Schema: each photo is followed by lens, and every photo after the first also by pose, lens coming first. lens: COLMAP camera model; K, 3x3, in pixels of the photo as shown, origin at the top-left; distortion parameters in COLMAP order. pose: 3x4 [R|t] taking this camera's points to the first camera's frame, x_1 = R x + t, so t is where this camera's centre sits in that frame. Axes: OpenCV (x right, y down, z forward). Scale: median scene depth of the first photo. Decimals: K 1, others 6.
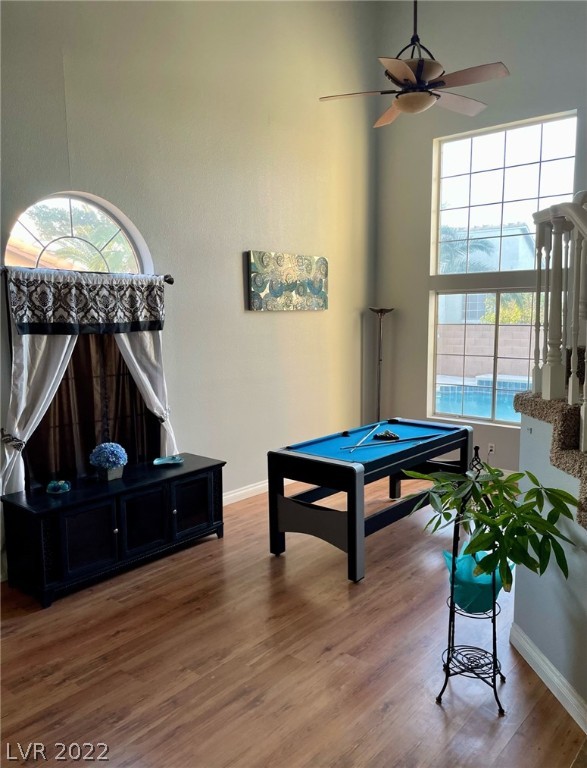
lens RADIAL K [[605.7, 0, 293.5], [0, 605.7, 384.0], [0, 0, 1]] dist [0.008008, 0.001913]
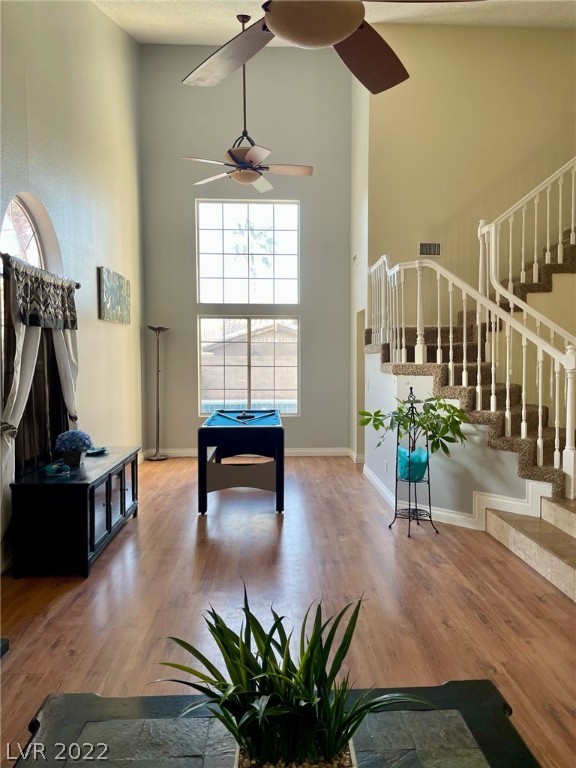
lens RADIAL K [[585.8, 0, 288.0], [0, 585.8, 384.0], [0, 0, 1]] dist [-0.004191, -0.001431]
pose [[0.730771, -0.019197, 0.682352, -0.651706], [0.067550, 0.996732, -0.044302, 0.078356], [-0.679272, 0.078467, 0.729680, -0.012798]]
